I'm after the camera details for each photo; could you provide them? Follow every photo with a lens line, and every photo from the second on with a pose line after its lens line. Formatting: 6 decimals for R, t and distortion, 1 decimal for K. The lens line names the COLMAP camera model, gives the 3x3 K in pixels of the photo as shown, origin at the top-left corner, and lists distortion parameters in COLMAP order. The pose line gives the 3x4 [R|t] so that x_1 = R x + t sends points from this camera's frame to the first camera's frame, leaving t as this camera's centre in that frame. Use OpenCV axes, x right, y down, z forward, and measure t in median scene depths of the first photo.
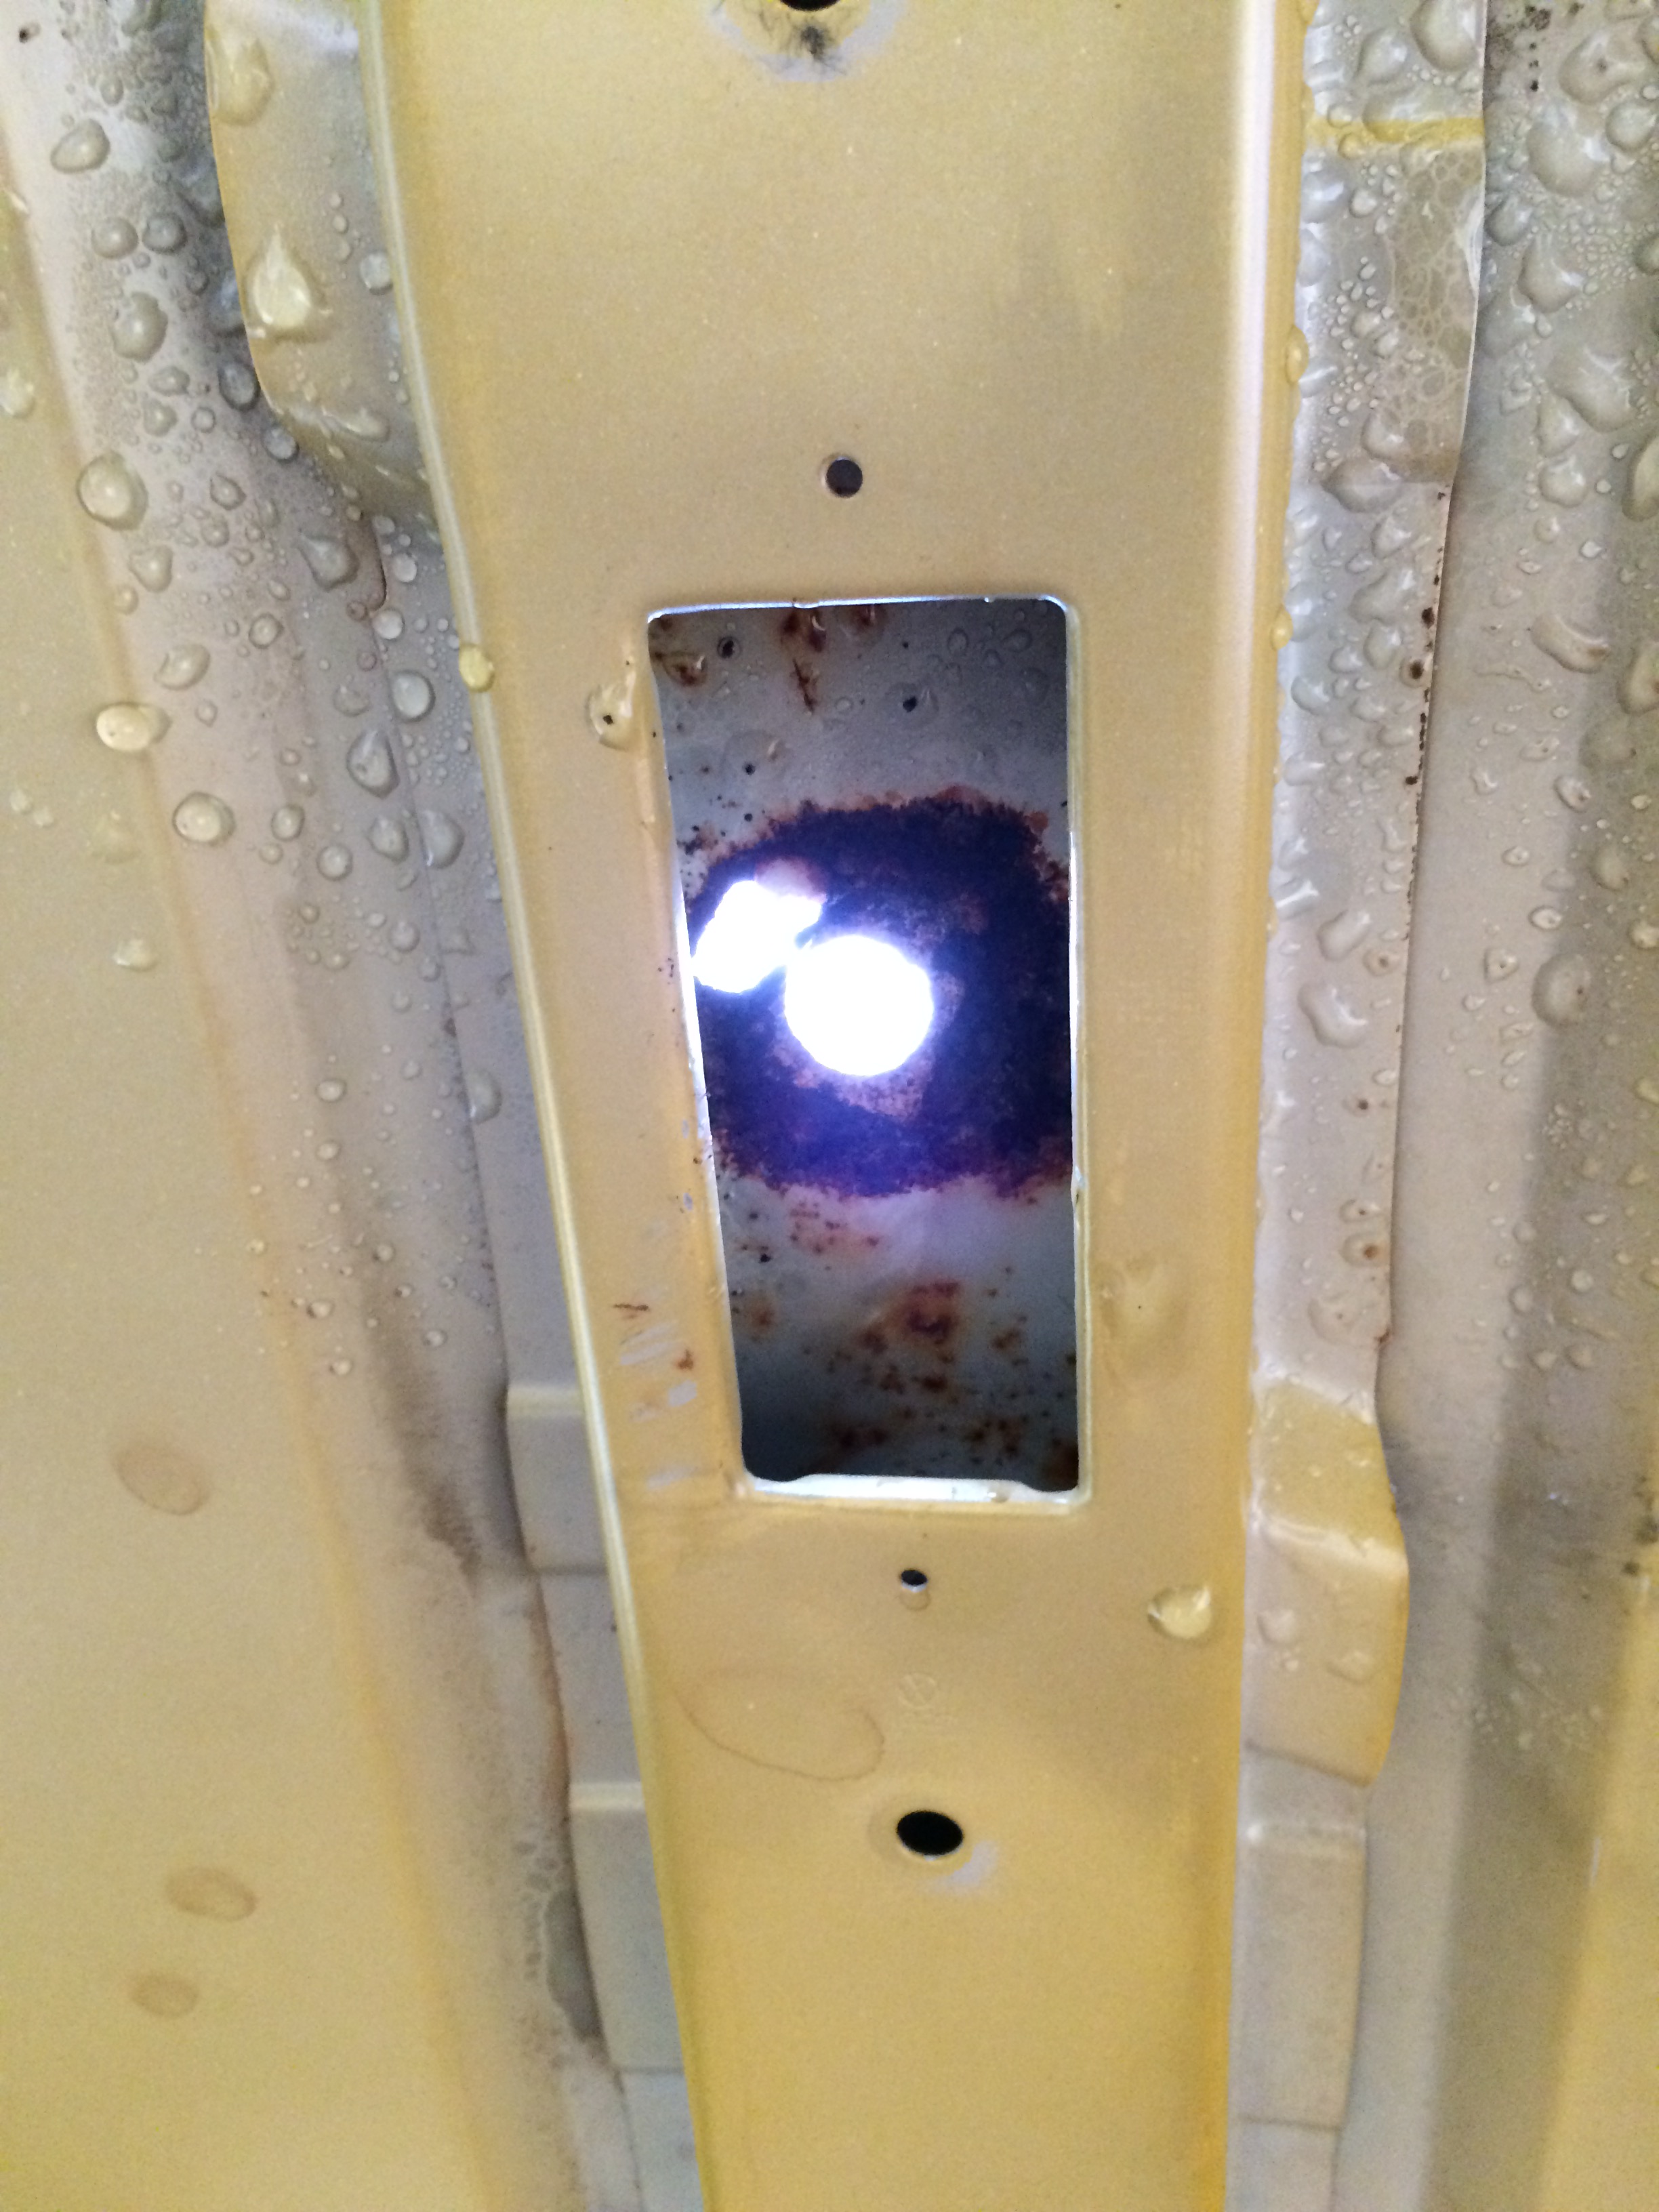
lens RADIAL K [[2120.4, 0, 829.5], [0, 2120.4, 1106.0], [0, 0, 1]] dist [0.082631, -0.137637]
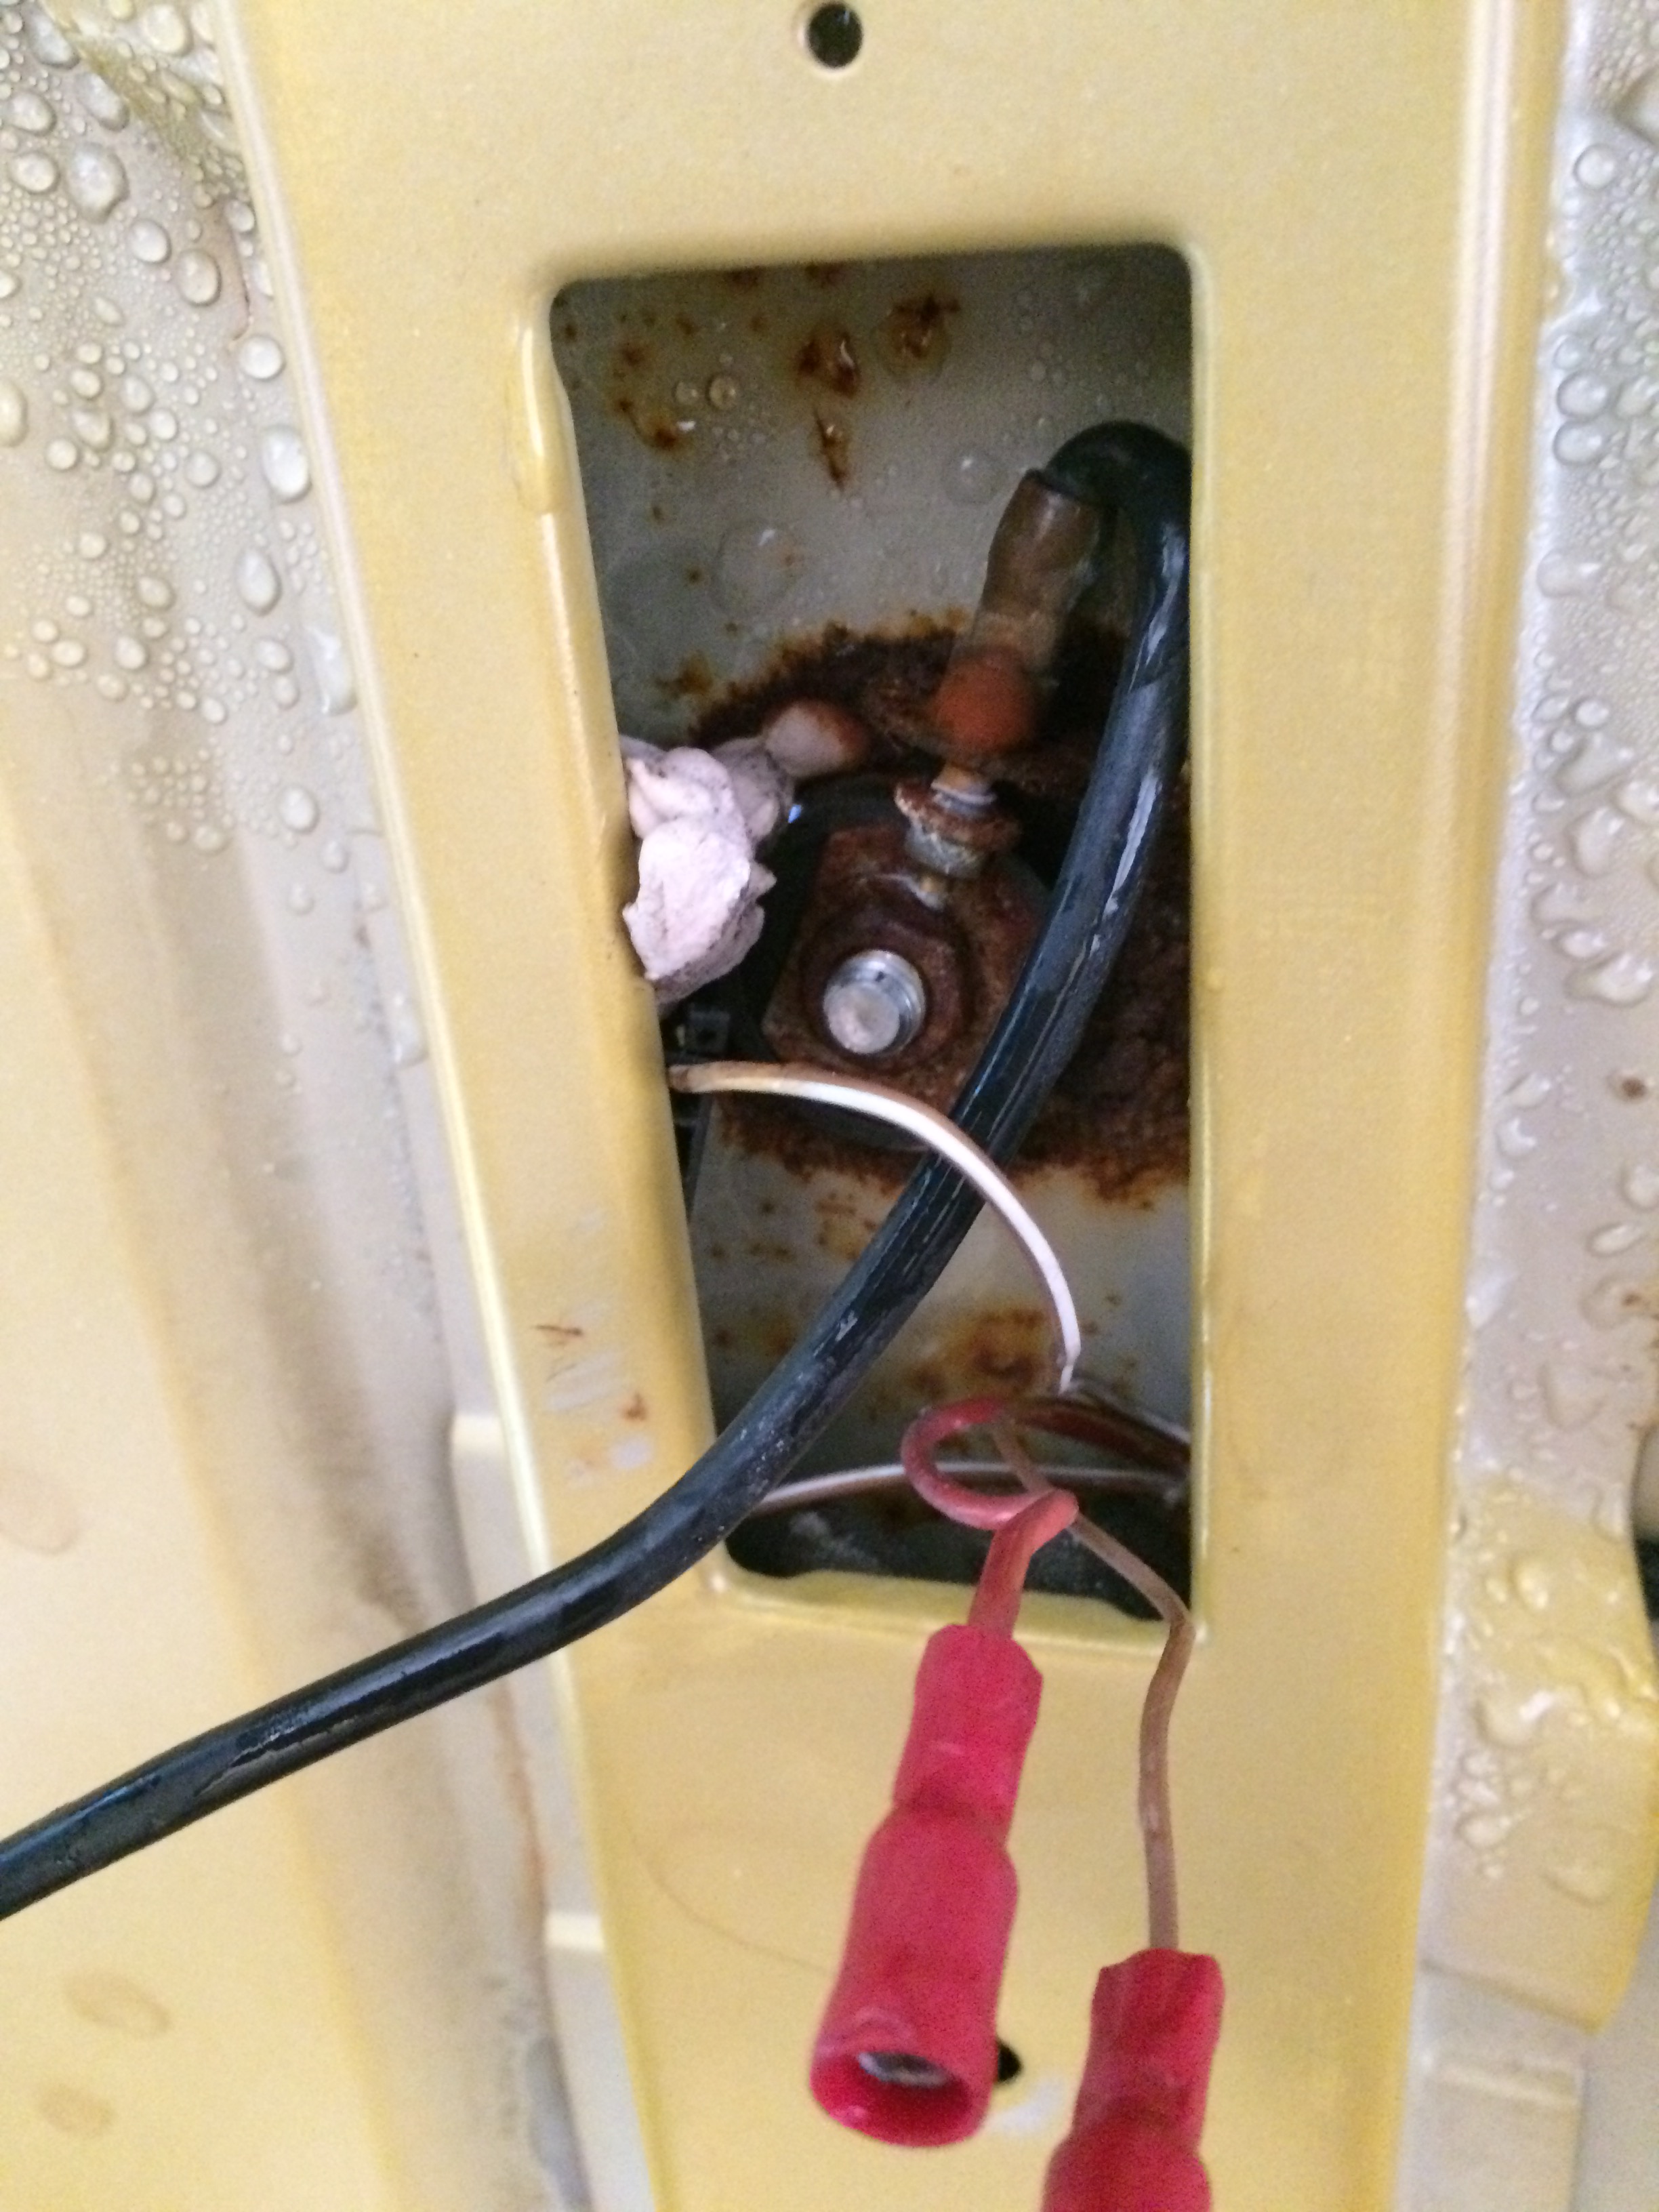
lens RADIAL K [[2058.6, 0, 829.5], [0, 2058.6, 1106.0], [0, 0, 1]] dist [0.043191, -0.081975]
pose [[0.993288, 0.039602, -0.108677, 0.063133], [-0.038728, 0.999198, 0.010142, 0.008470], [0.108992, -0.005866, 0.994025, 0.297739]]
